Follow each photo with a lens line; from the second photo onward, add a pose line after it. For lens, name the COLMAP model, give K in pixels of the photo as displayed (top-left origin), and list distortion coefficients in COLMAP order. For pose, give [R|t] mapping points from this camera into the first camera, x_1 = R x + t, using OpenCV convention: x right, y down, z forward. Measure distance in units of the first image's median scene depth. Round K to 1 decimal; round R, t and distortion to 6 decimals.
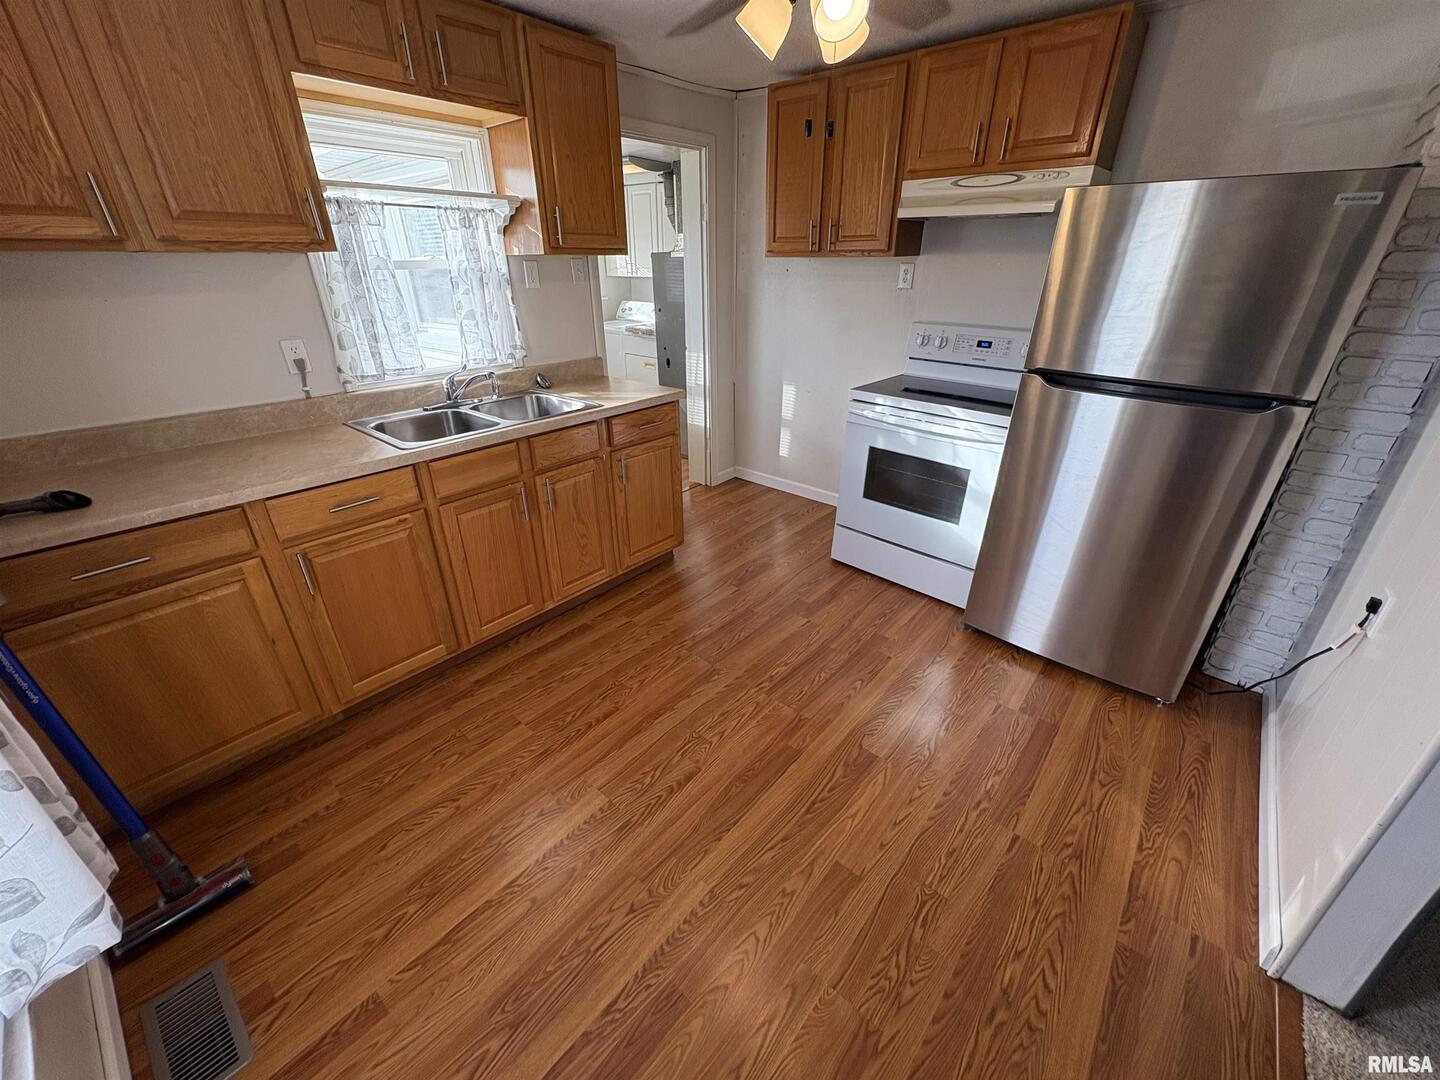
lens RADIAL K [[578.4, 0, 716.6], [0, 578.4, 538.2], [0, 0, 1]] dist [0.001873, -0.000696]
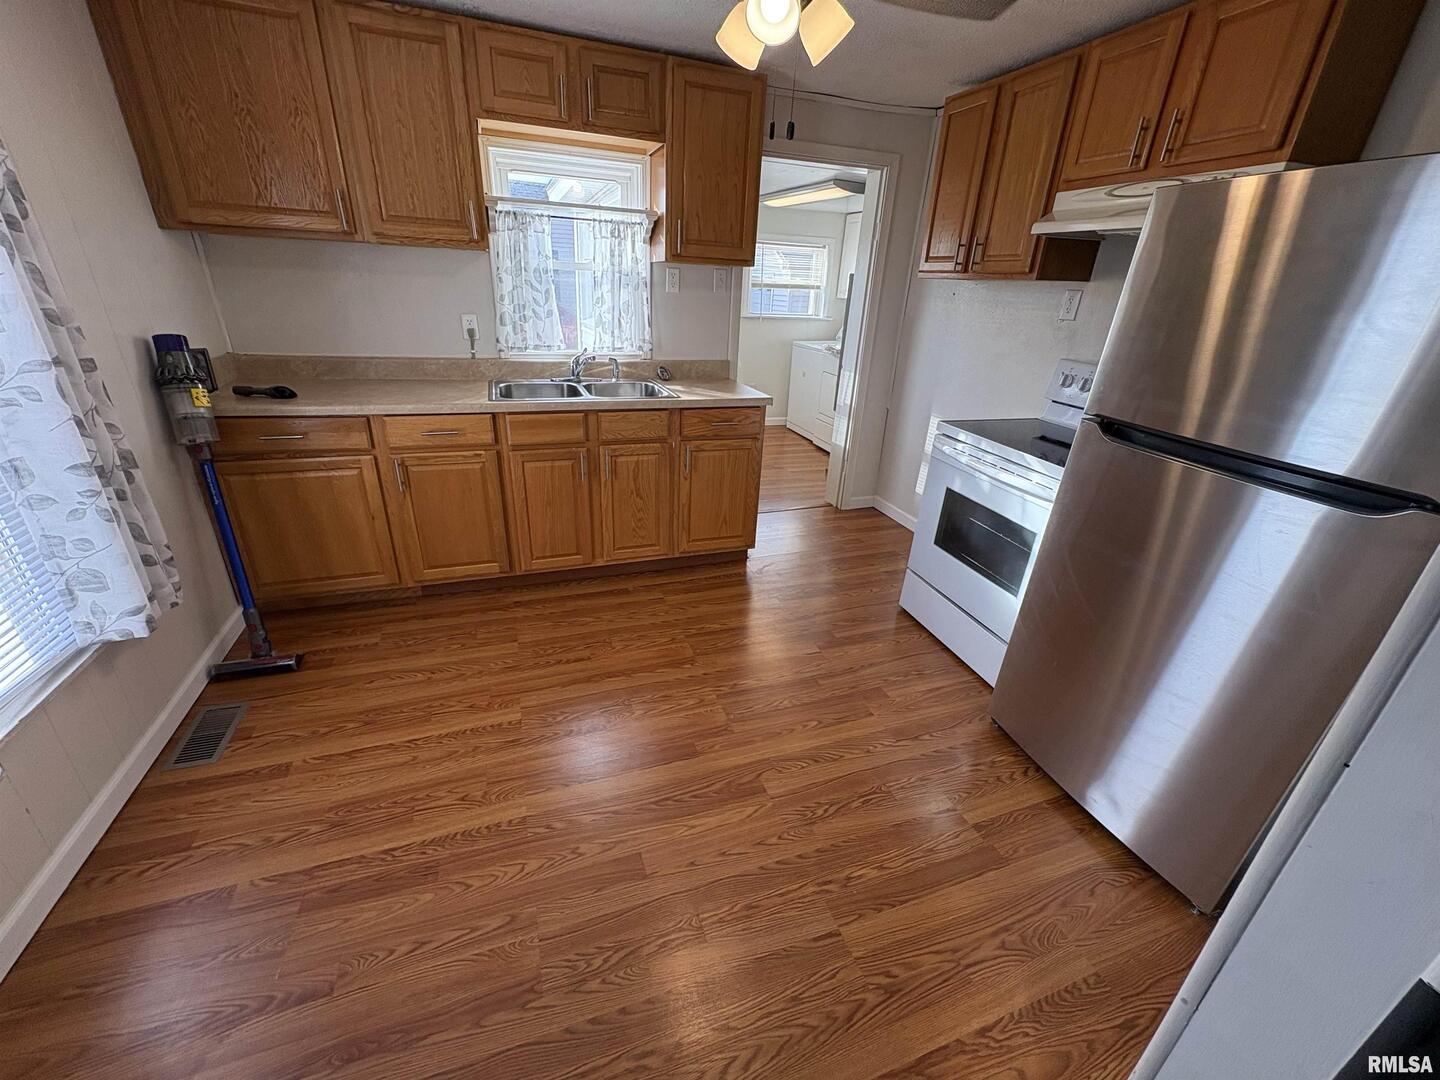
lens RADIAL K [[578.4, 0, 718.0], [0, 578.4, 538.2], [0, 0, 1]] dist [0.001873, -0.000696]
pose [[0.867787, 0.239391, -0.435474, 0.529228], [-0.258693, 0.965836, 0.015437, -0.010209], [0.424292, 0.099258, 0.900069, 0.093135]]
